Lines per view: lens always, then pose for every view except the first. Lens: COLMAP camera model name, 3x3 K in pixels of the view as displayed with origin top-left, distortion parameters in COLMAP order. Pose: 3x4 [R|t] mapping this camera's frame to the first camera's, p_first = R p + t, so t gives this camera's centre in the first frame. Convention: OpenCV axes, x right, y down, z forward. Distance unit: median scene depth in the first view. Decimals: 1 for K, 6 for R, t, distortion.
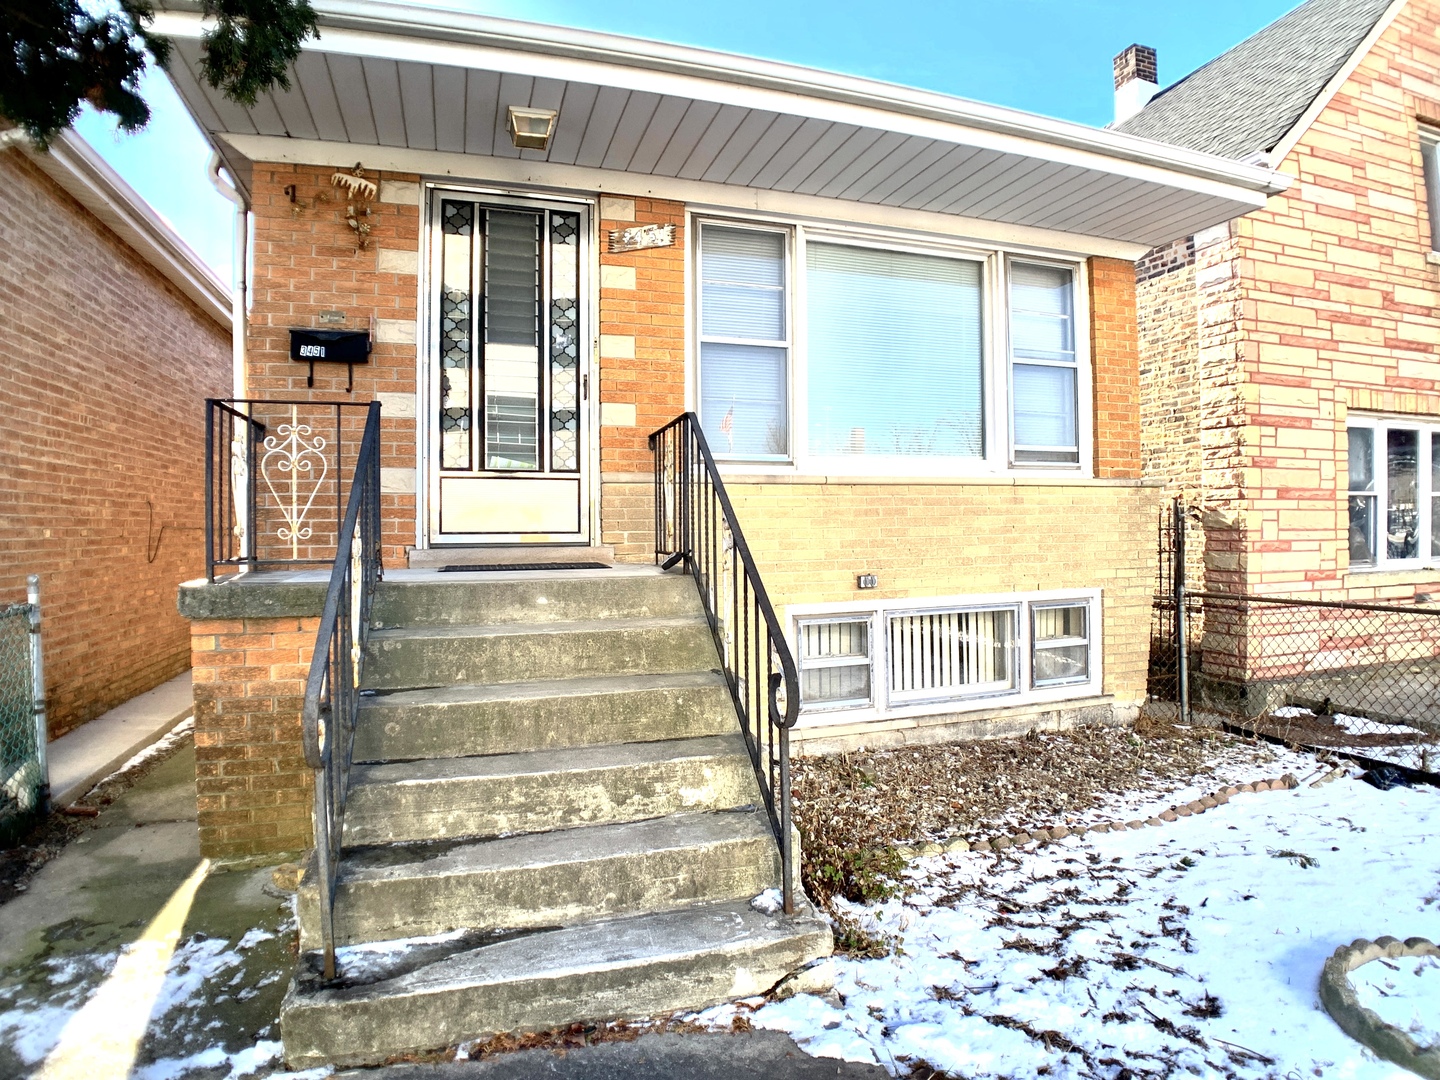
lens RADIAL K [[800.4, 0, 722.1], [0, 800.4, 522.0], [0, 0, 1]] dist [-0.085968, 0.011065]
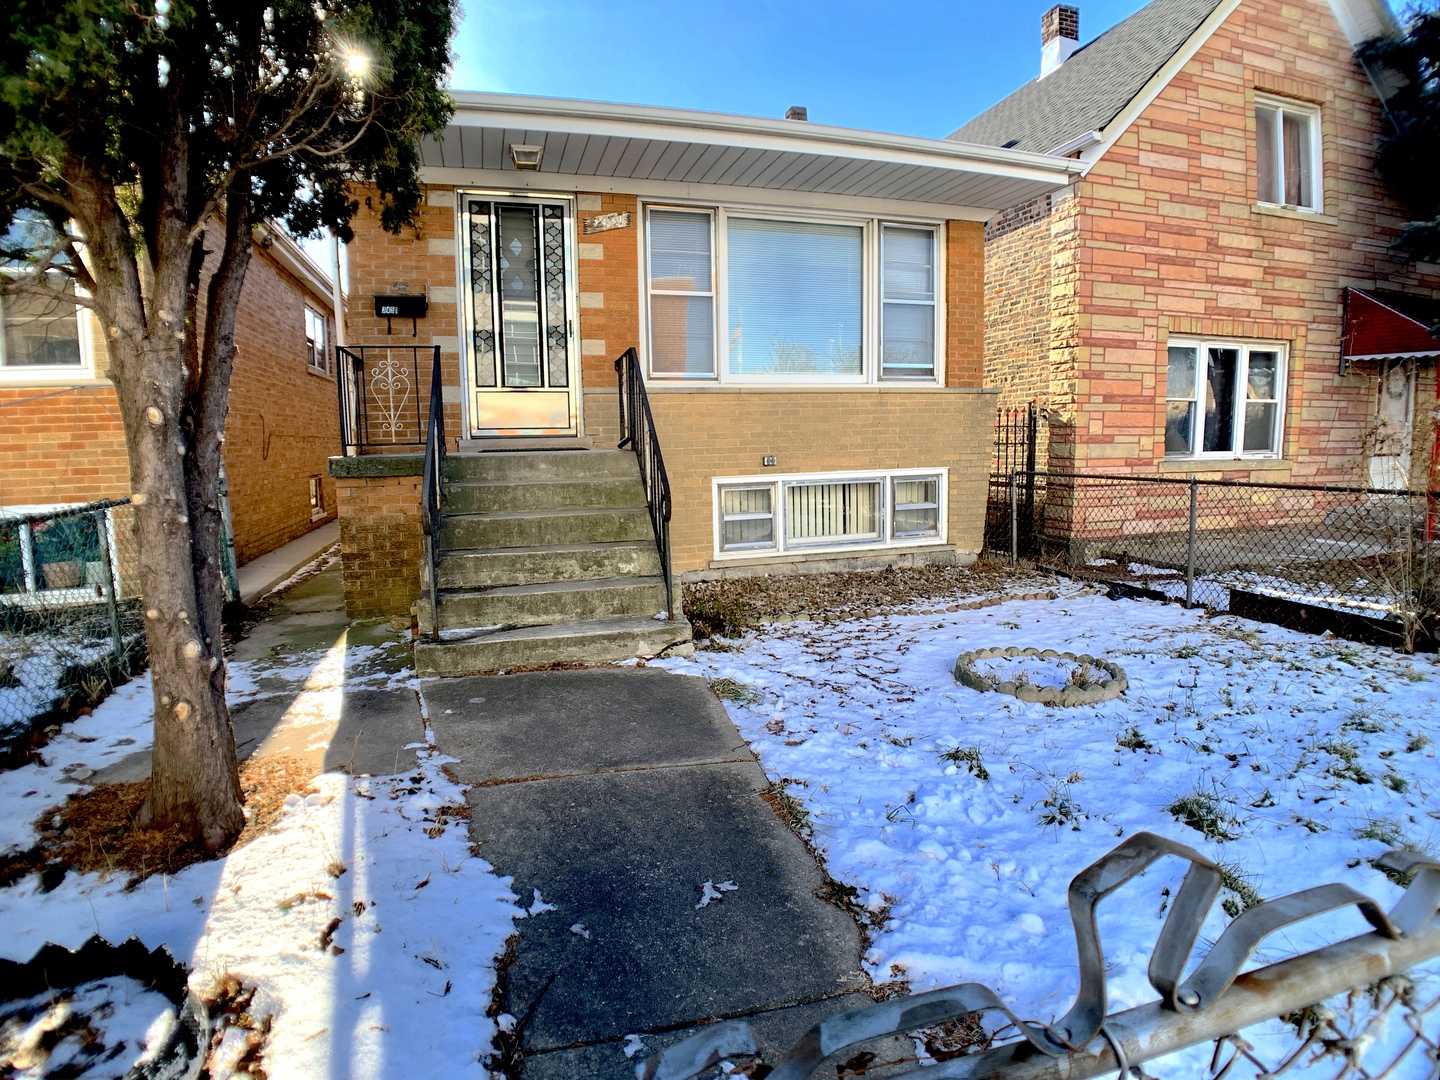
lens RADIAL K [[755.6, 0, 718.6], [0, 755.6, 531.3], [0, 0, 1]] dist [-0.079687, 0.004117]
pose [[0.999770, -0.006406, -0.020479, 0.110967], [0.008978, 0.991727, 0.128050, 0.024495], [0.019490, -0.128205, 0.991556, -0.363784]]
